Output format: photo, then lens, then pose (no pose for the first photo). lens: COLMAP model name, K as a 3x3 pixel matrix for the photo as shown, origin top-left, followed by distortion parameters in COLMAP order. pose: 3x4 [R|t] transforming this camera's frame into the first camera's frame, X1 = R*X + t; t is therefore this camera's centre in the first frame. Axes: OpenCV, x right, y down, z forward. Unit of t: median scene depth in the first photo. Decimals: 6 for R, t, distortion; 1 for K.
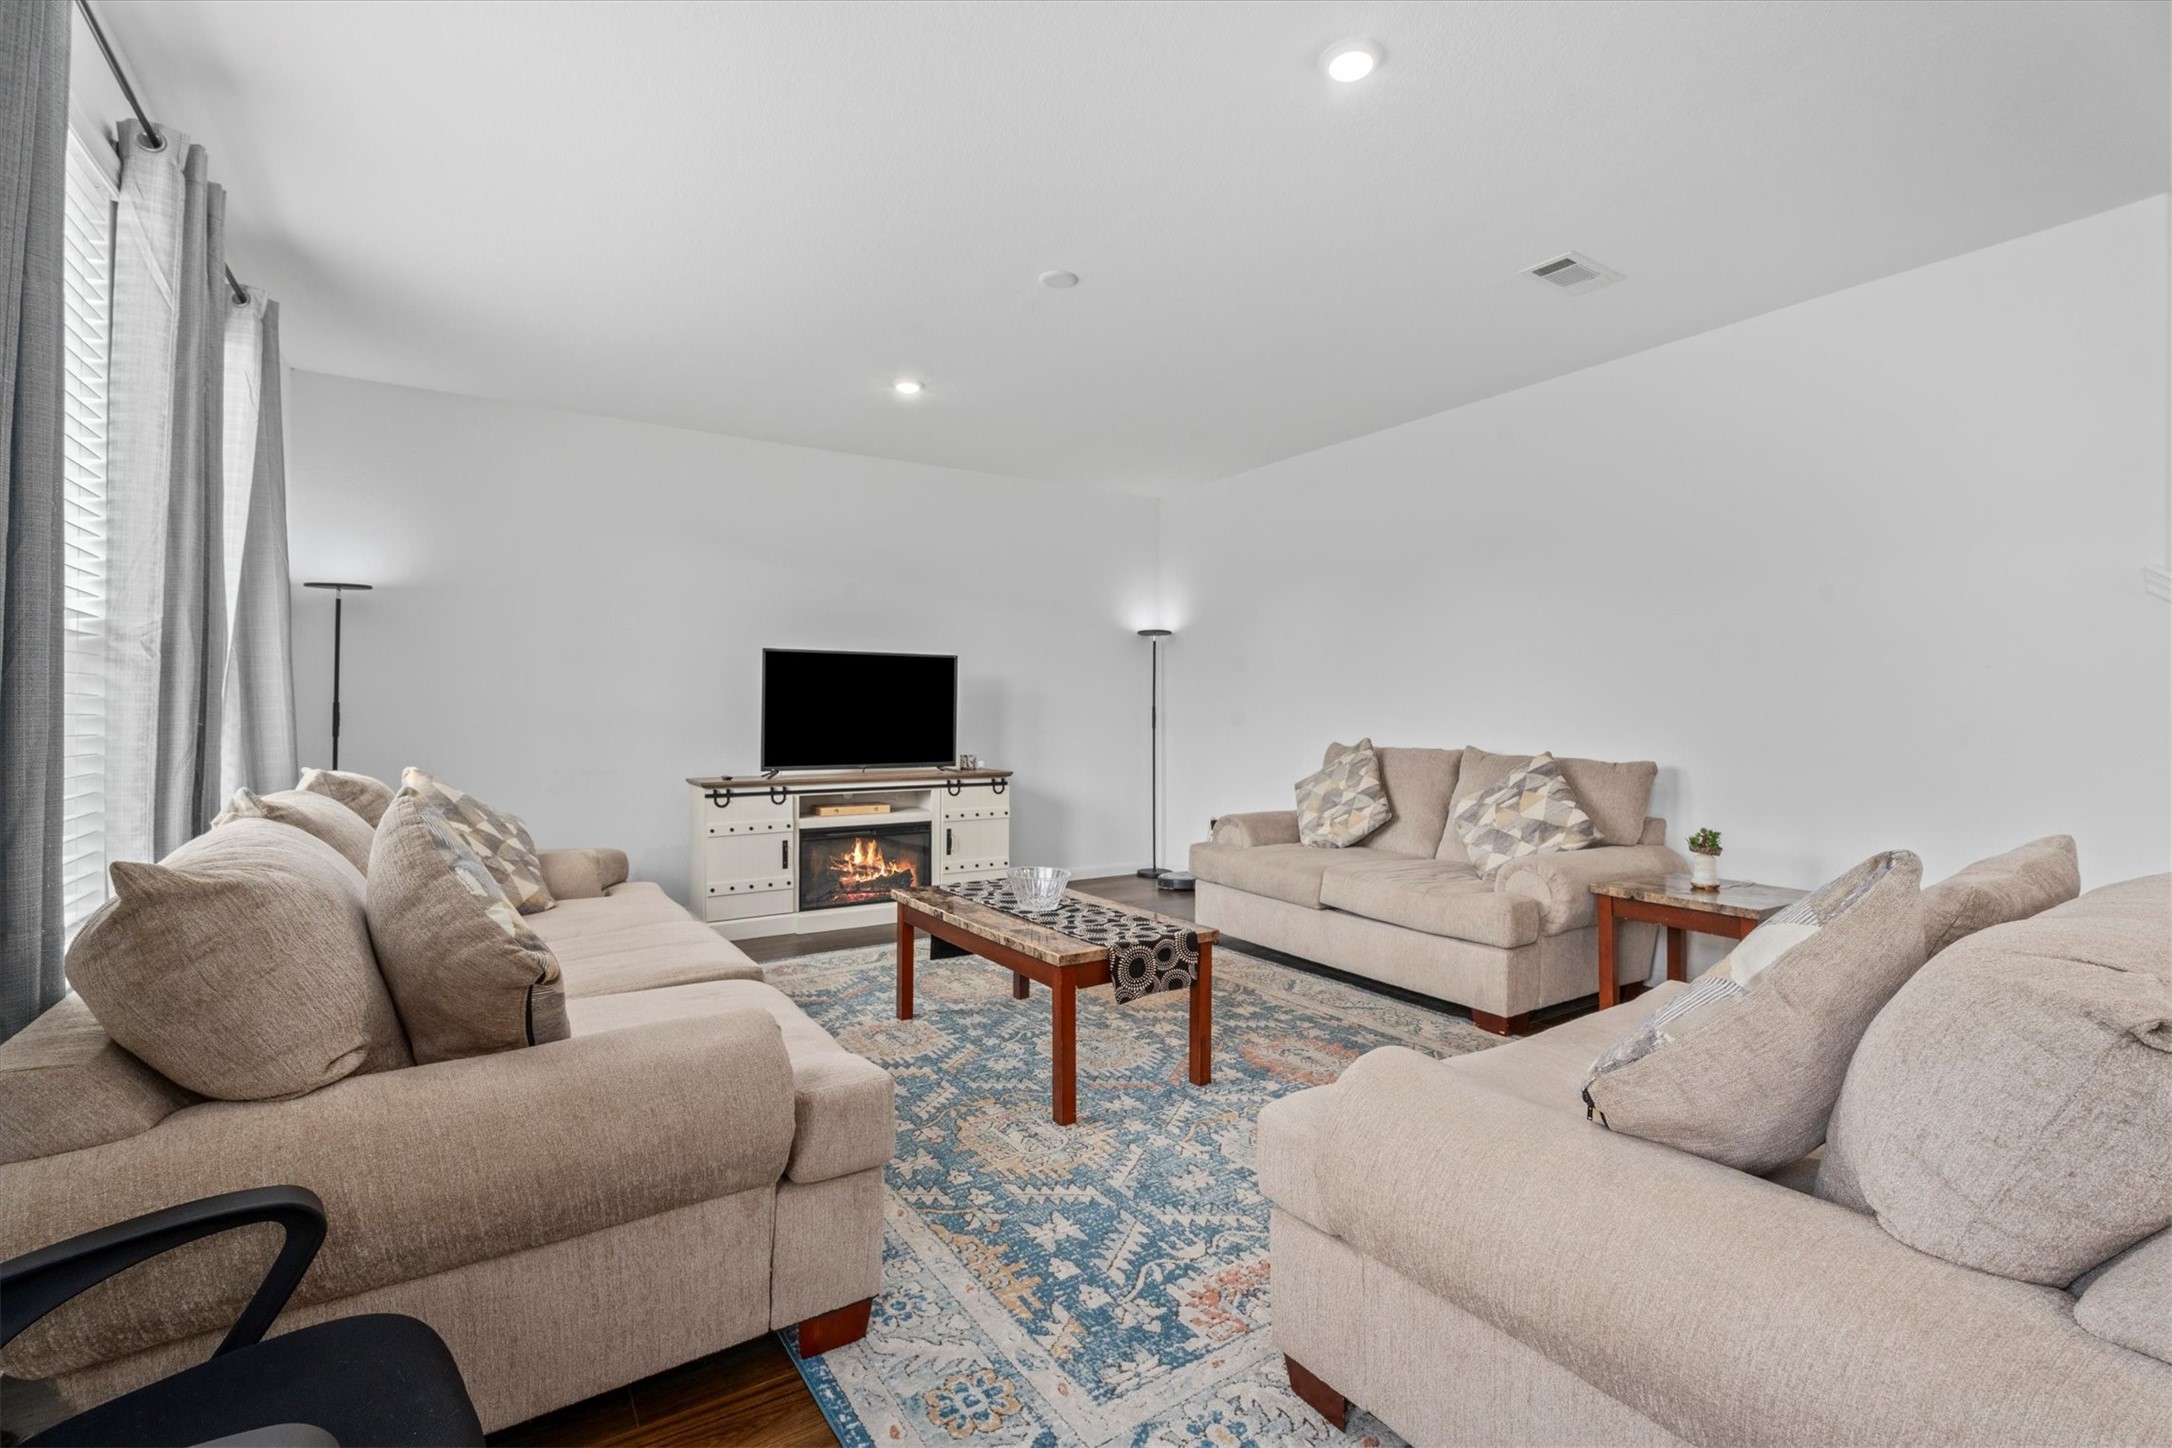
lens RADIAL K [[978.2, 0, 1073.4], [0, 978.2, 704.6], [0, 0, 1]] dist [-0.000478, 0.004193]
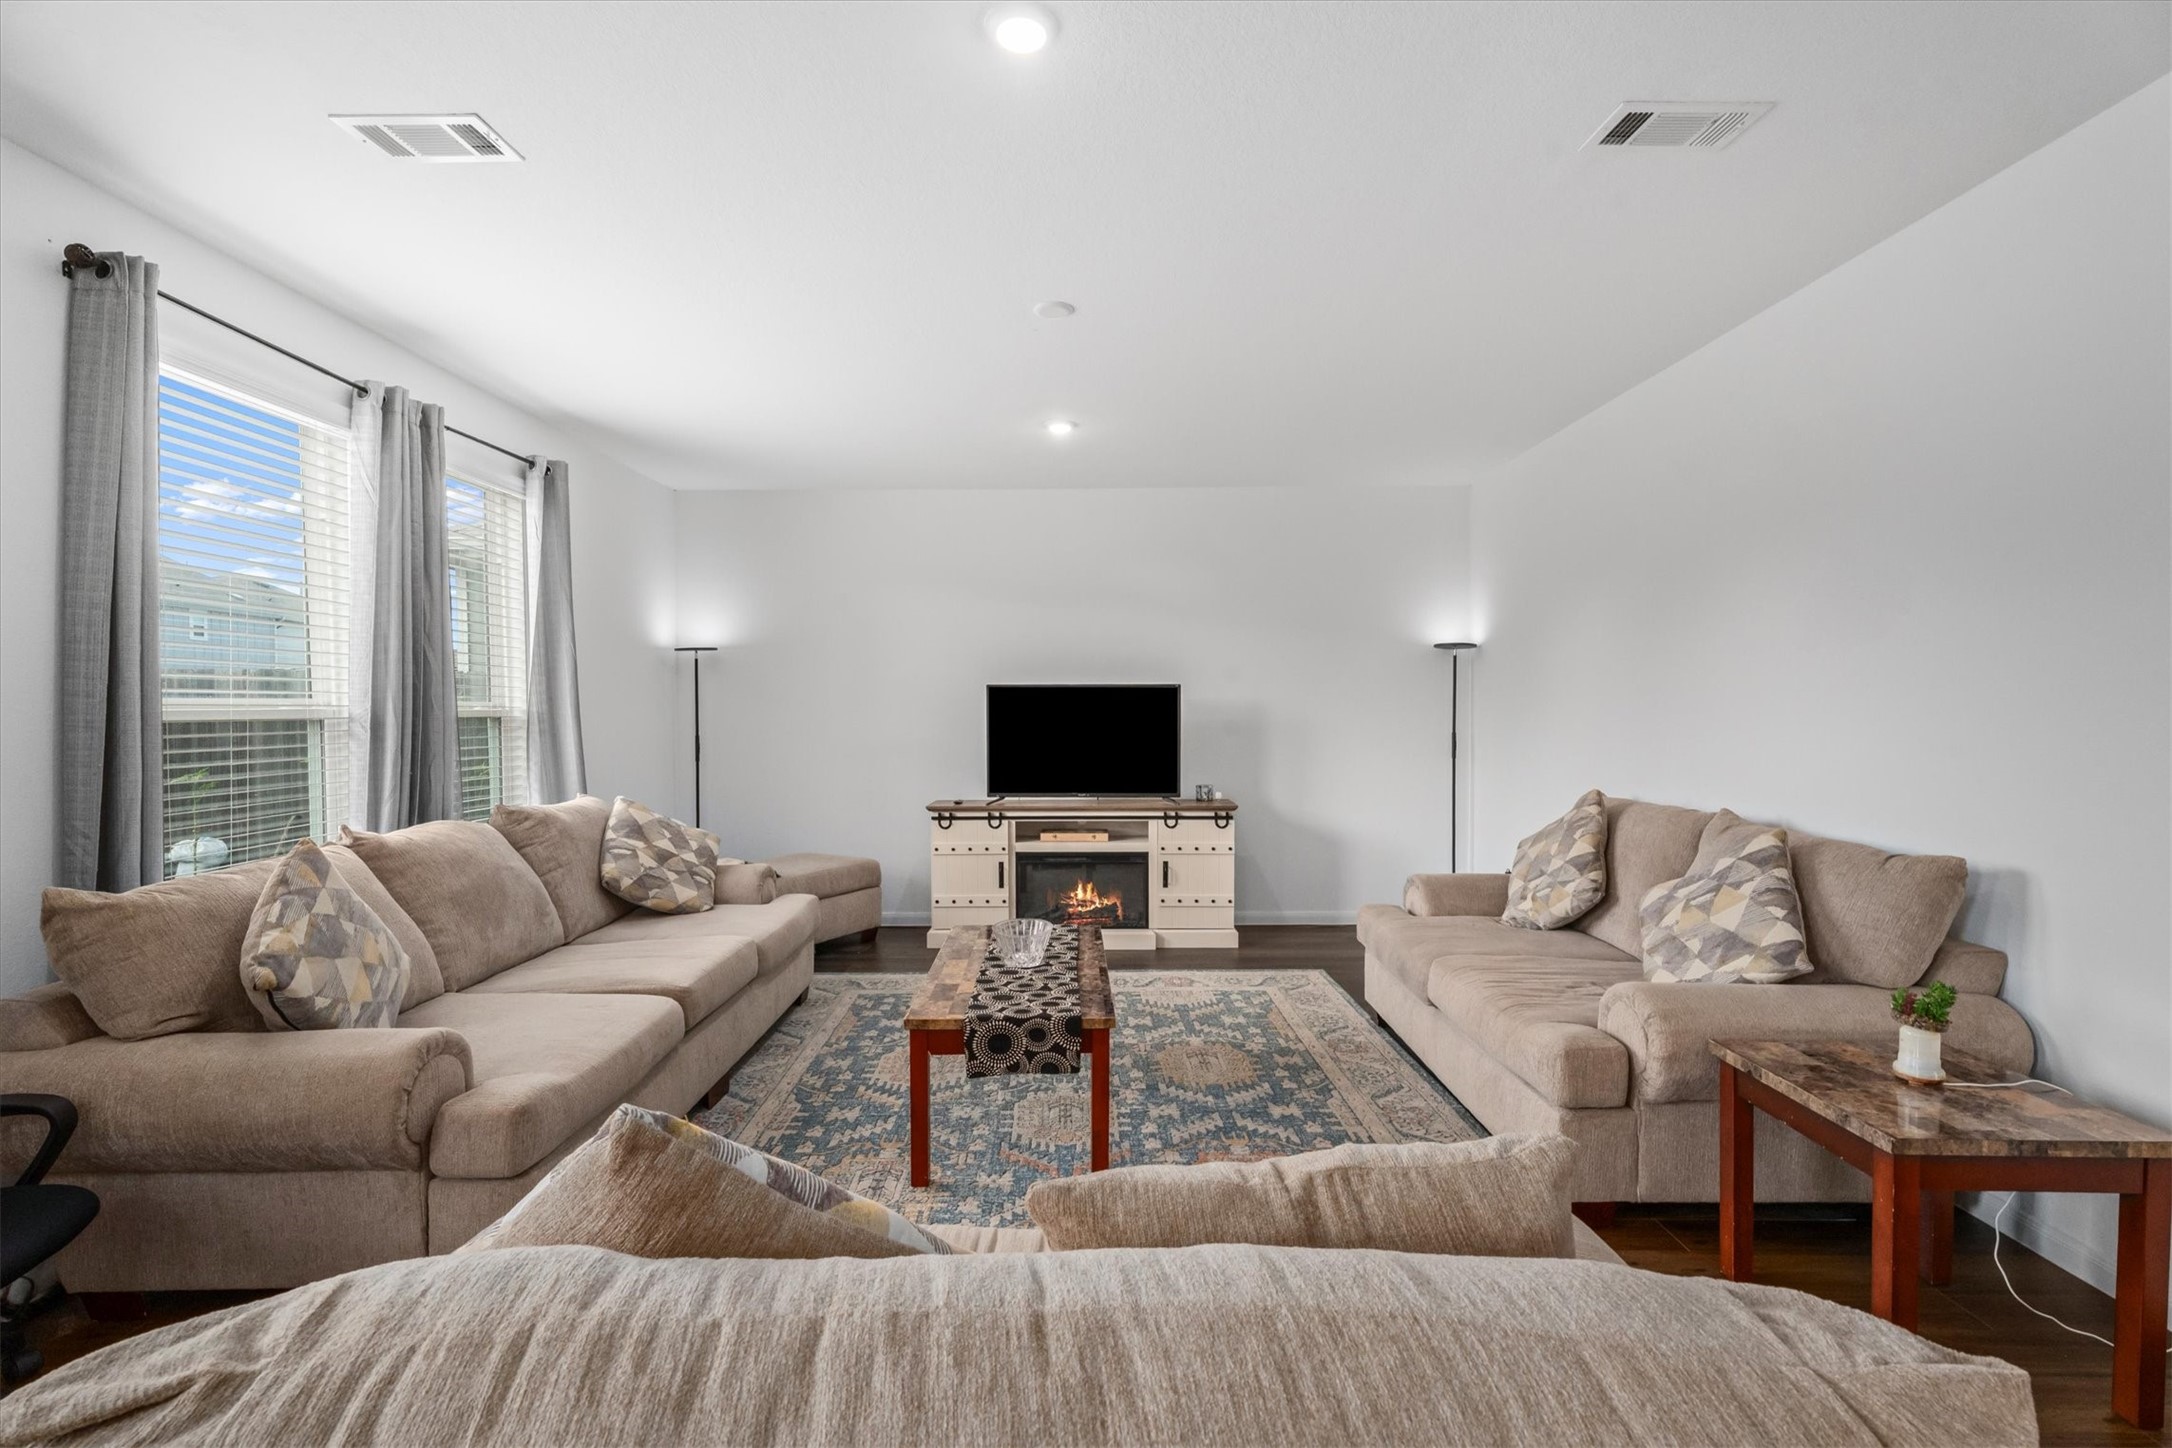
lens RADIAL K [[978.2, 0, 1079.5], [0, 978.2, 726.8], [0, 0, 1]] dist [-0.000478, 0.004193]
pose [[0.836389, 0.004550, -0.548118, 0.386428], [0.010097, 0.999668, 0.023705, -0.037293], [0.548043, -0.025361, 0.836065, 0.148144]]
